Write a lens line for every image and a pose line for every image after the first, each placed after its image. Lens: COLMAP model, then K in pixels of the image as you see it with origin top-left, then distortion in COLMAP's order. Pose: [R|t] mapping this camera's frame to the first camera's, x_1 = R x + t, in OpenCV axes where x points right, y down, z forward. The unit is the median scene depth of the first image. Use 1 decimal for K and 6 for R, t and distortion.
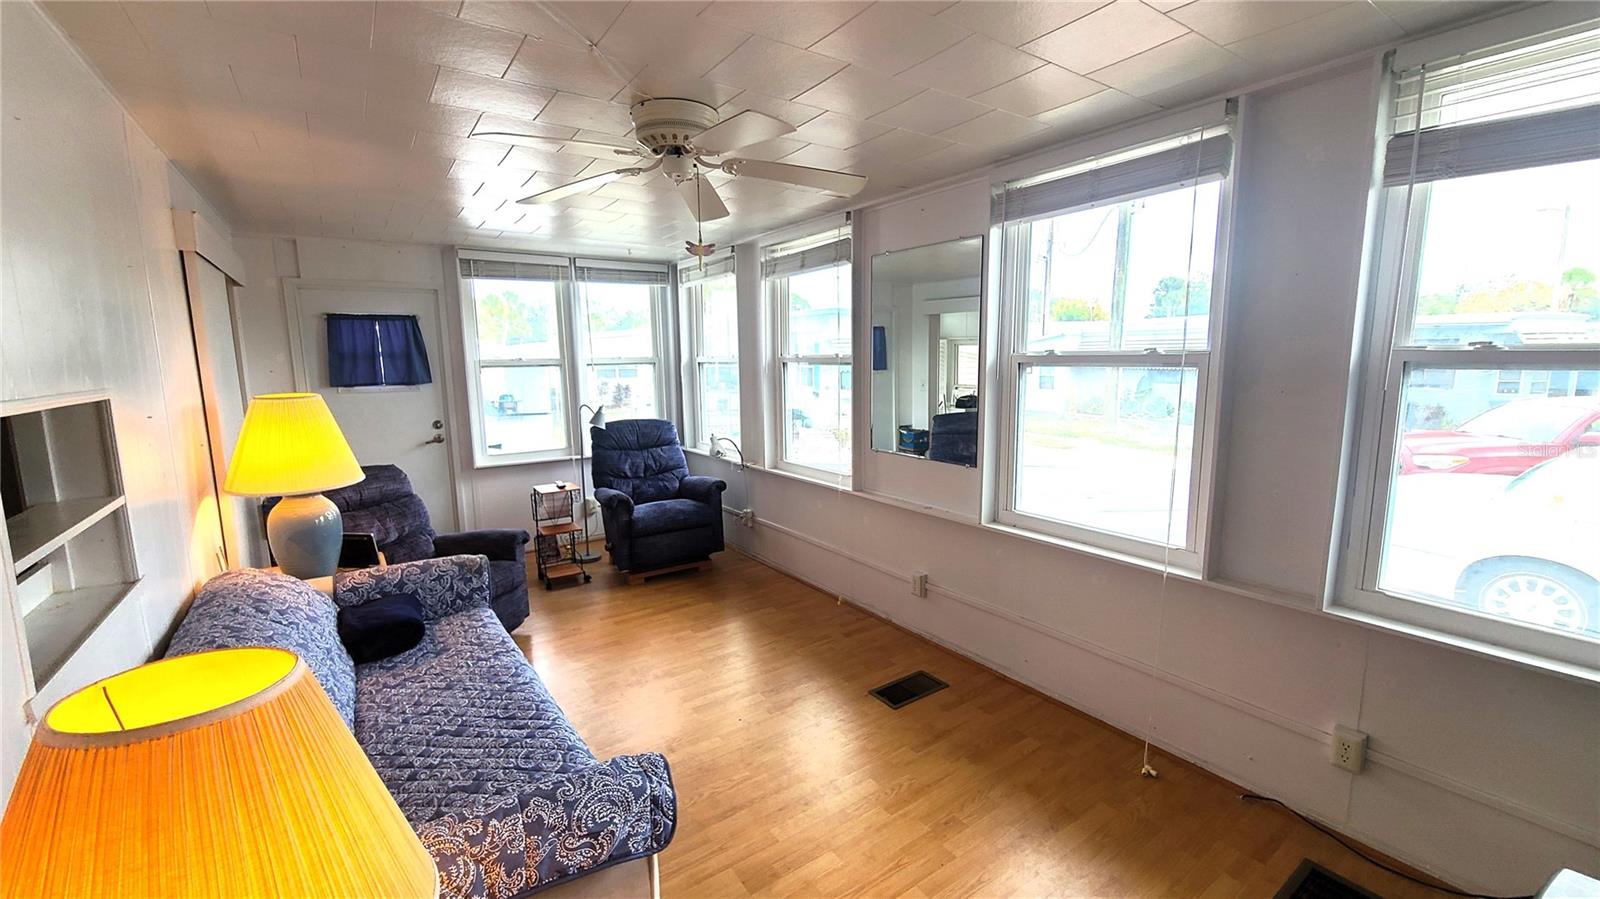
lens RADIAL K [[650.9, 0, 767.5], [0, 650.9, 446.2], [0, 0, 1]] dist [-0.001294, -0.001171]
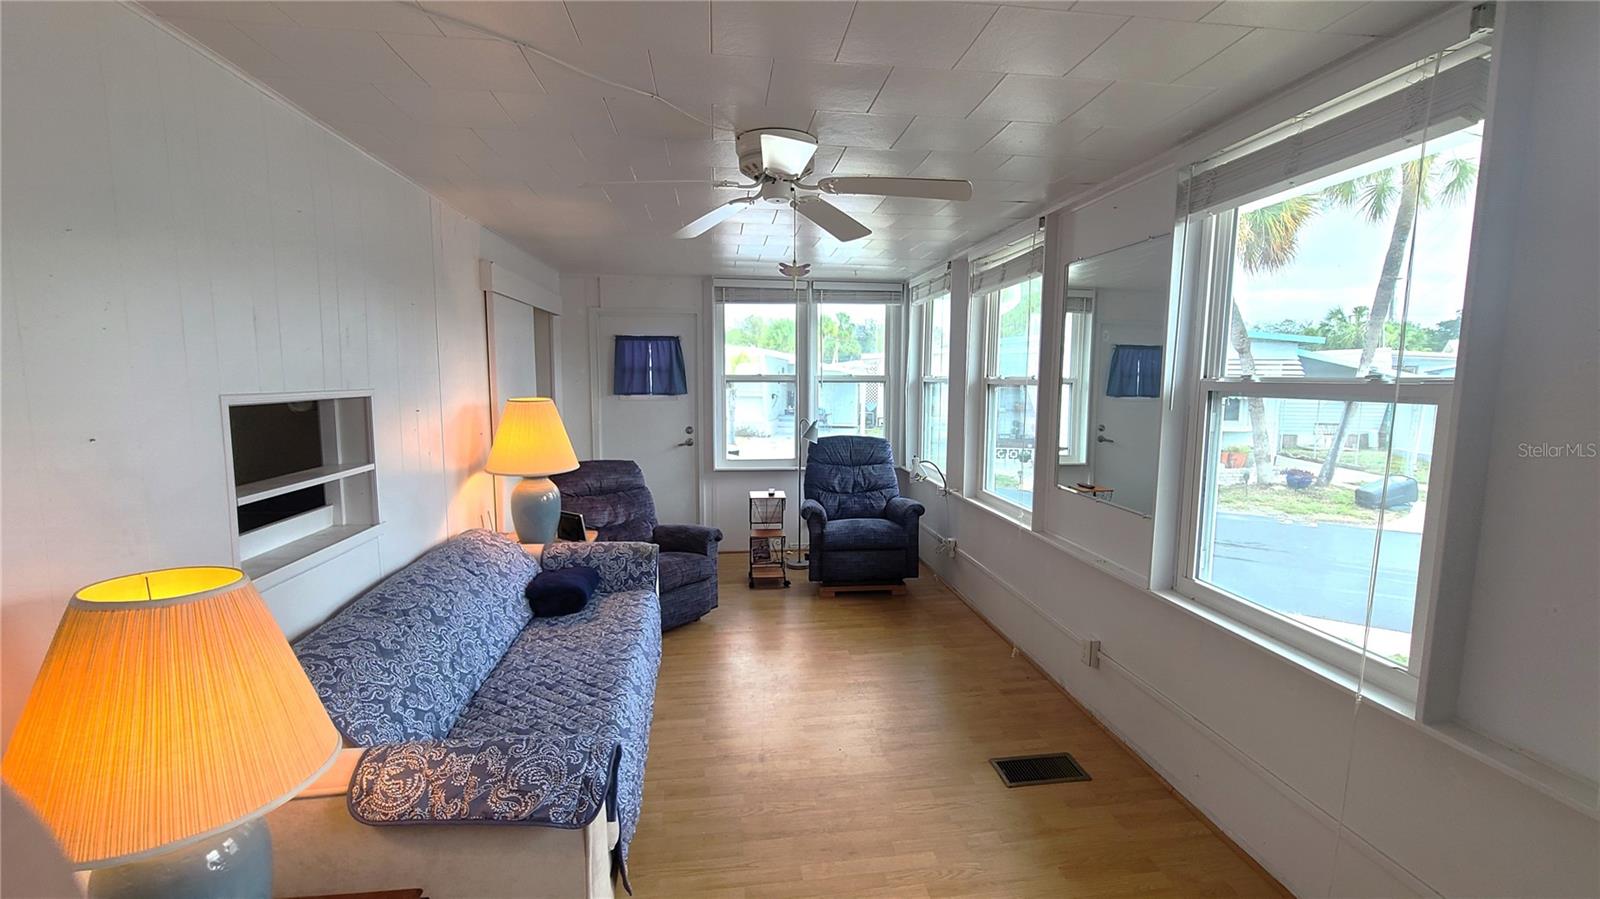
lens RADIAL K [[650.9, 0, 789.1], [0, 650.9, 443.1], [0, 0, 1]] dist [-0.001294, -0.001171]
pose [[0.892569, 0.065448, -0.446135, 0.251862], [-0.080103, 0.996688, -0.014046, -0.012116], [0.443738, 0.048274, 0.894855, 0.067847]]
